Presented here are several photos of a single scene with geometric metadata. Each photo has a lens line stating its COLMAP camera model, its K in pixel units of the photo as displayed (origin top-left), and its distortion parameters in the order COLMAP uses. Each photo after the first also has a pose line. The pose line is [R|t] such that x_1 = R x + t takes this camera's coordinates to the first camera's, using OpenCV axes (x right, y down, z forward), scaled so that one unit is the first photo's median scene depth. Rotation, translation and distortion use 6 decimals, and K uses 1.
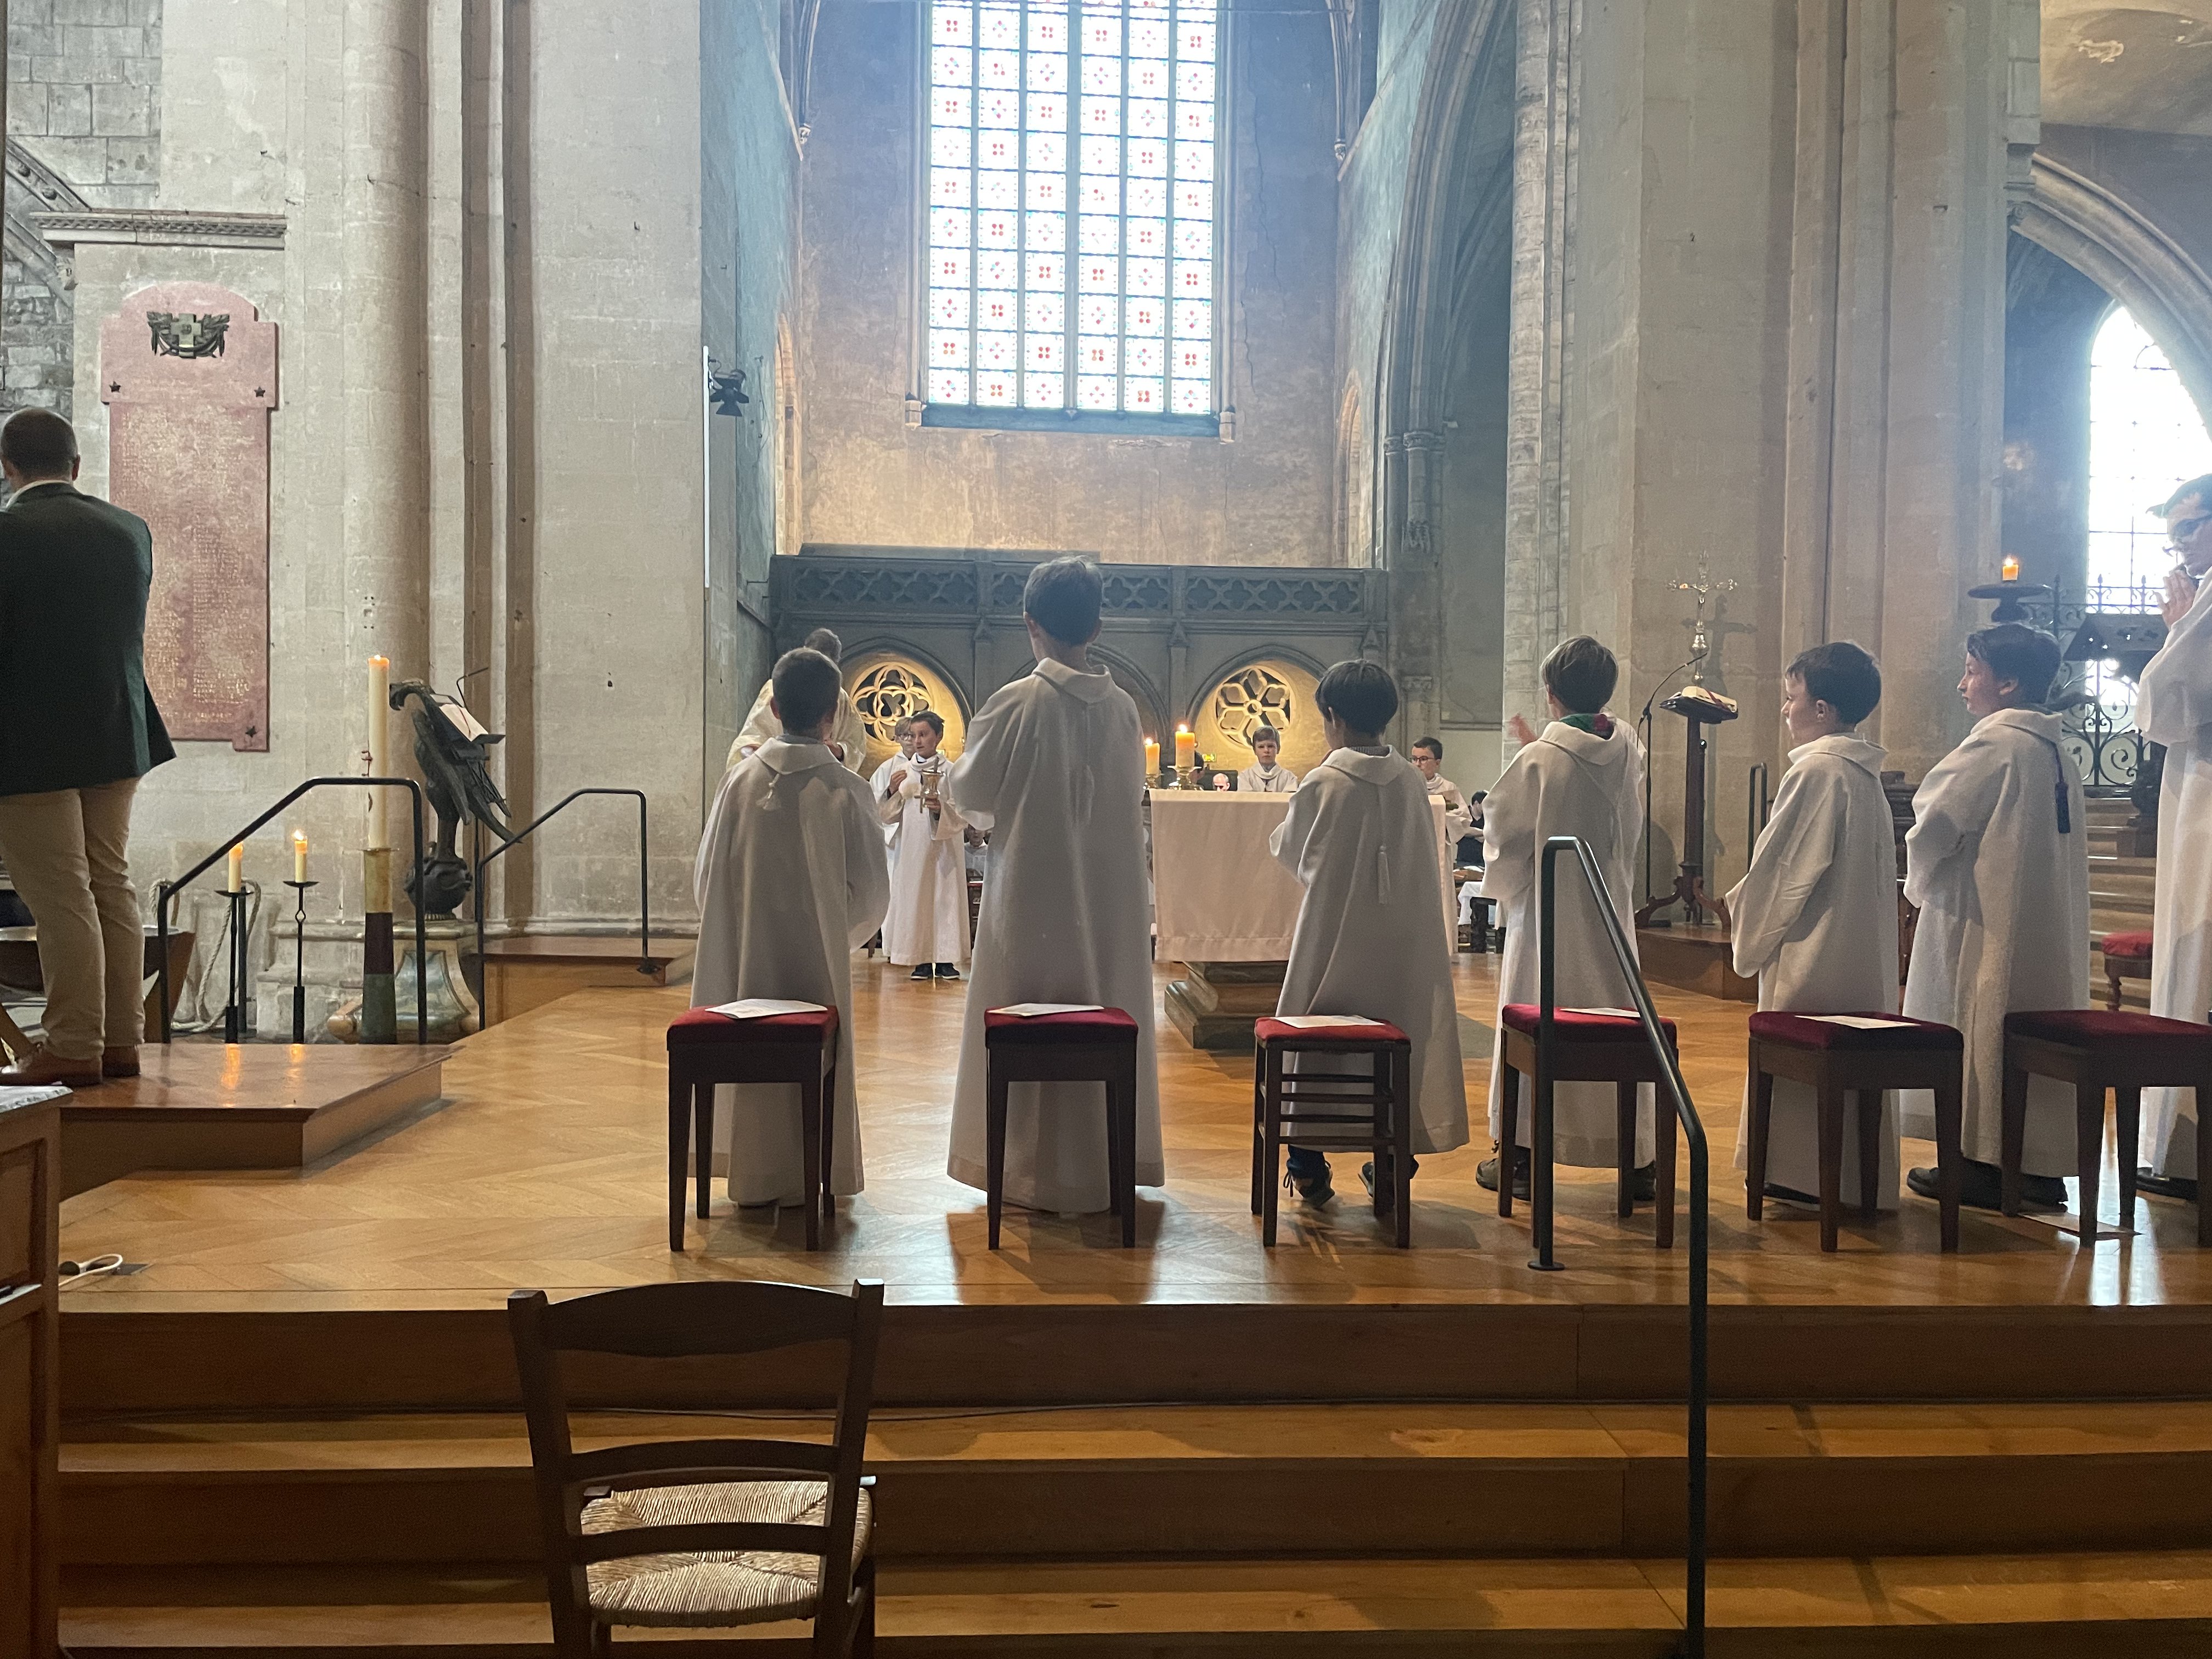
lens RADIAL K [[1636.1, 0, 1137.2], [0, 1636.1, 835.6], [0, 0, 1]] dist [0.093288, -0.112802]
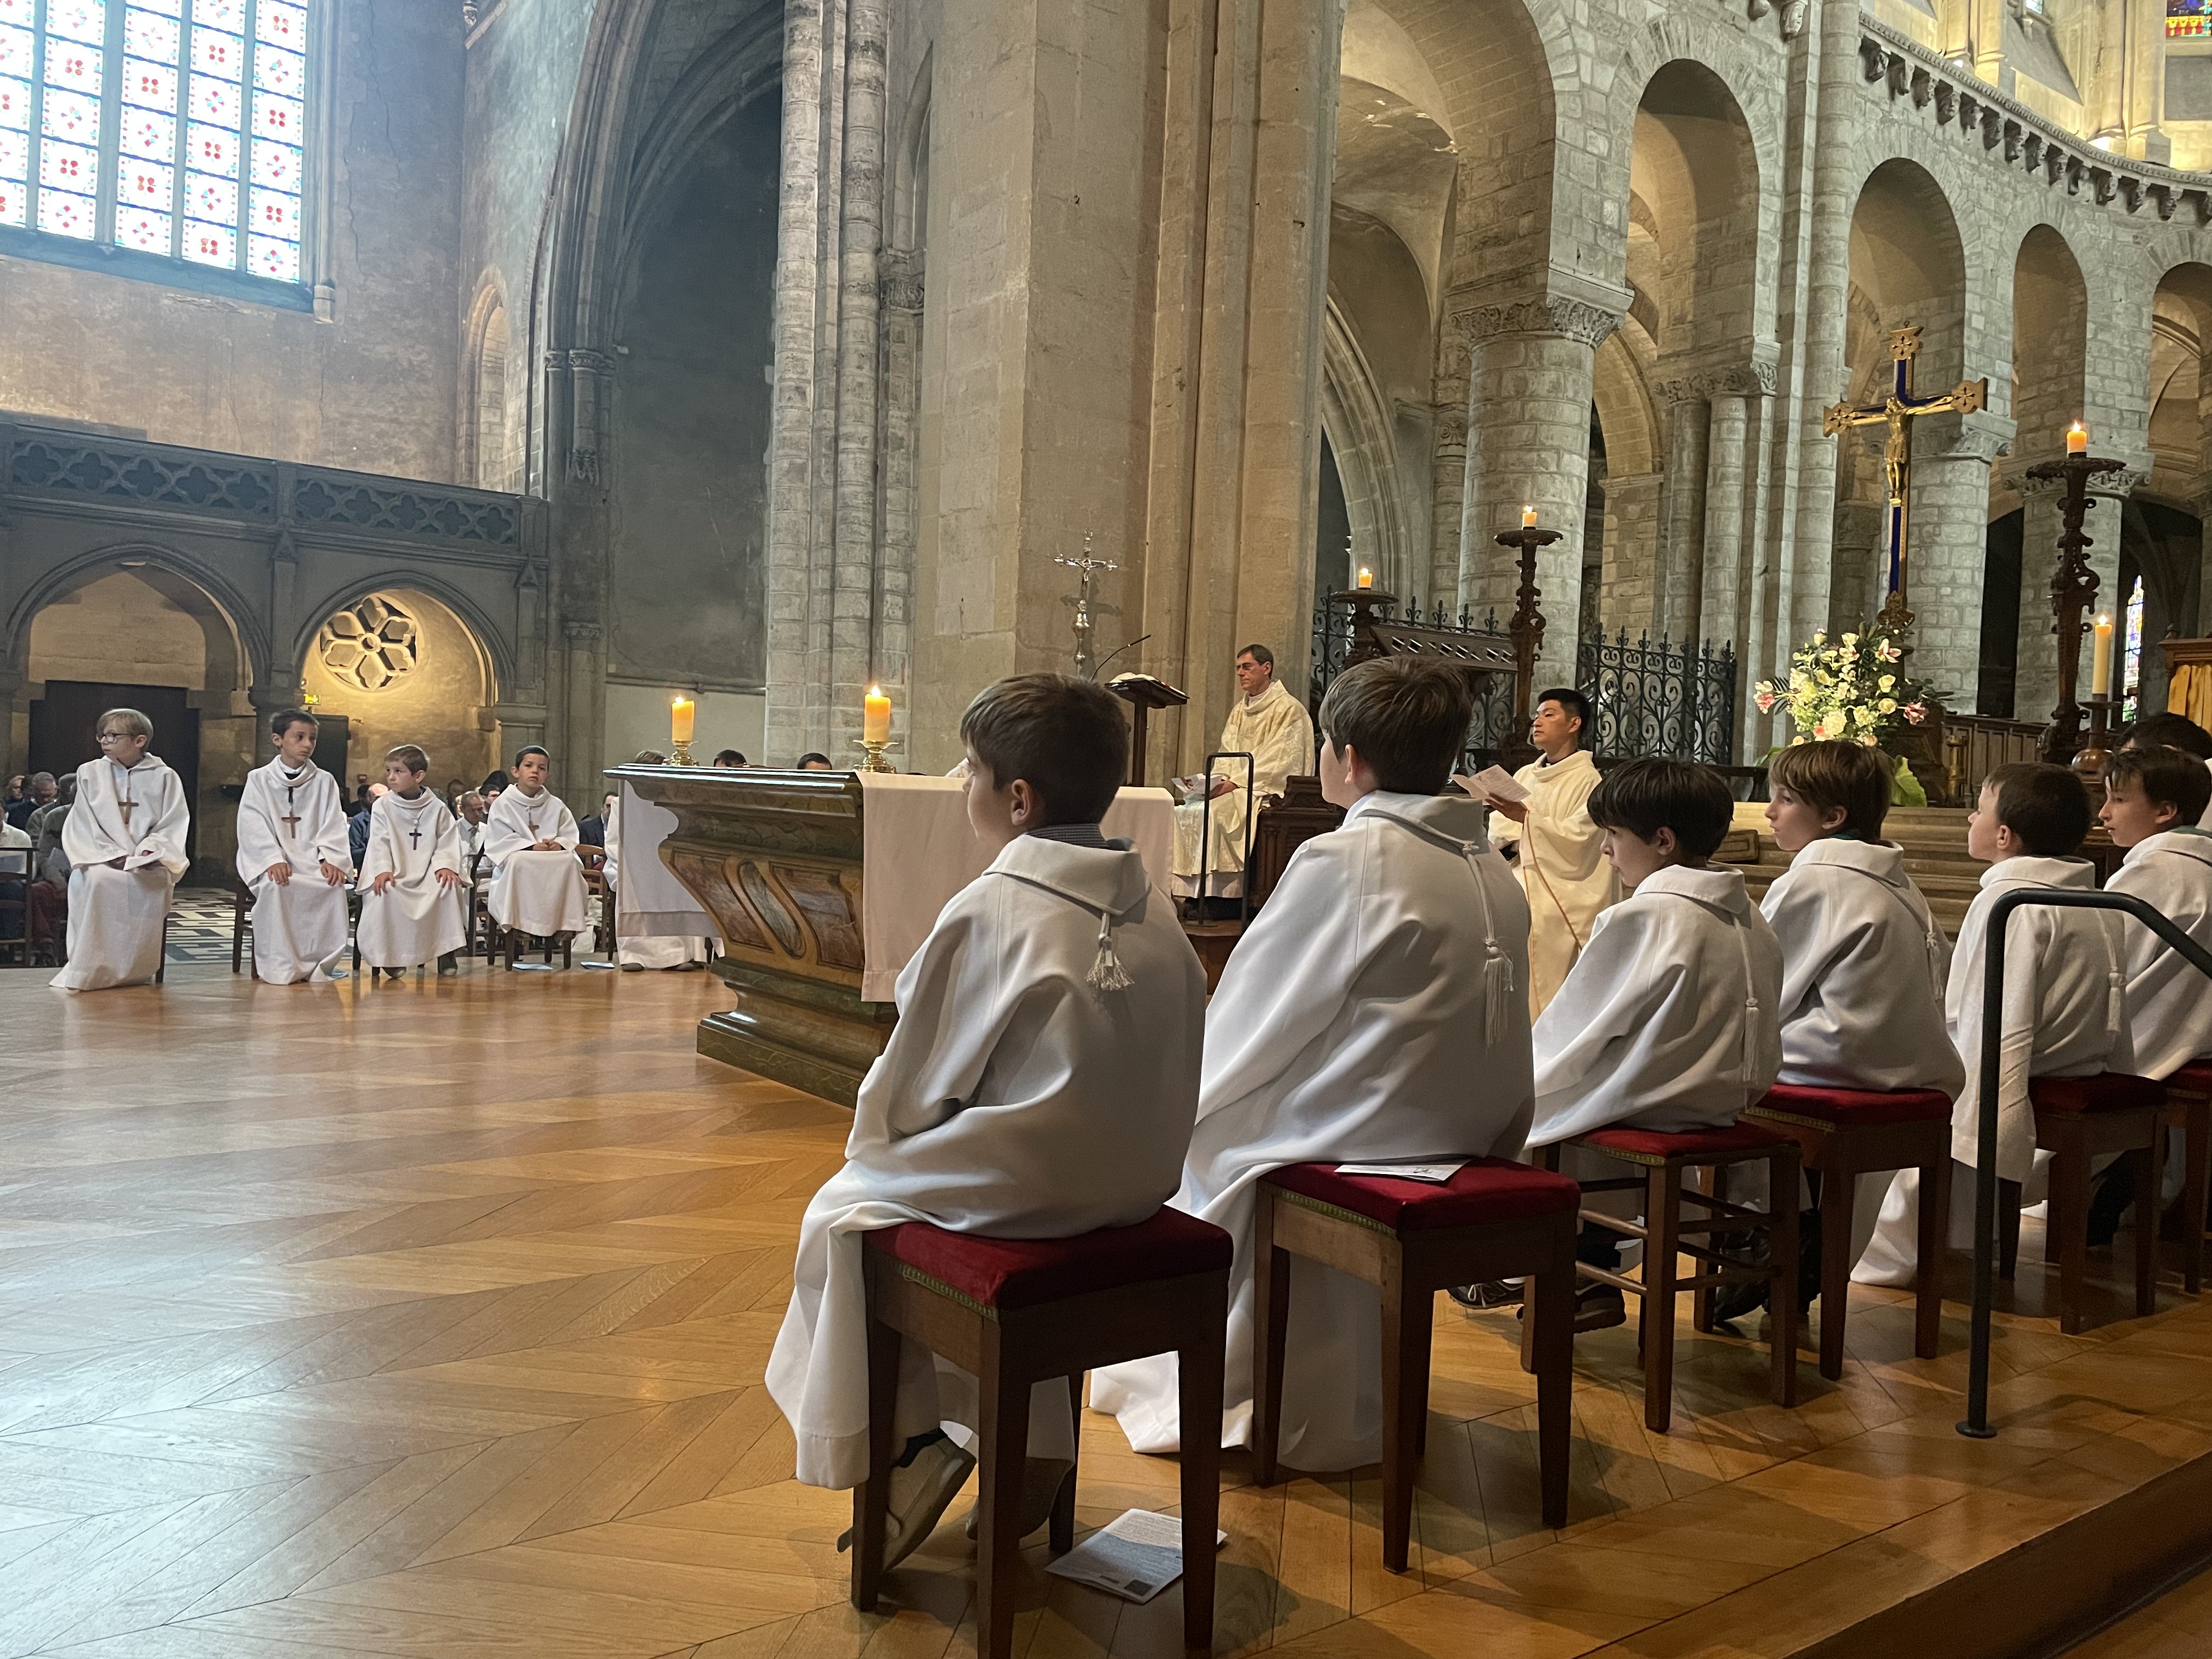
lens RADIAL K [[1643.1, 0, 1114.0], [0, 1643.1, 814.8], [0, 0, 1]] dist [0.102433, -0.127137]
pose [[0.843448, 0.017493, 0.536926, -0.070568], [-0.024222, 0.999692, 0.005481, -0.003780], [-0.536665, -0.017628, 0.843611, 0.074281]]
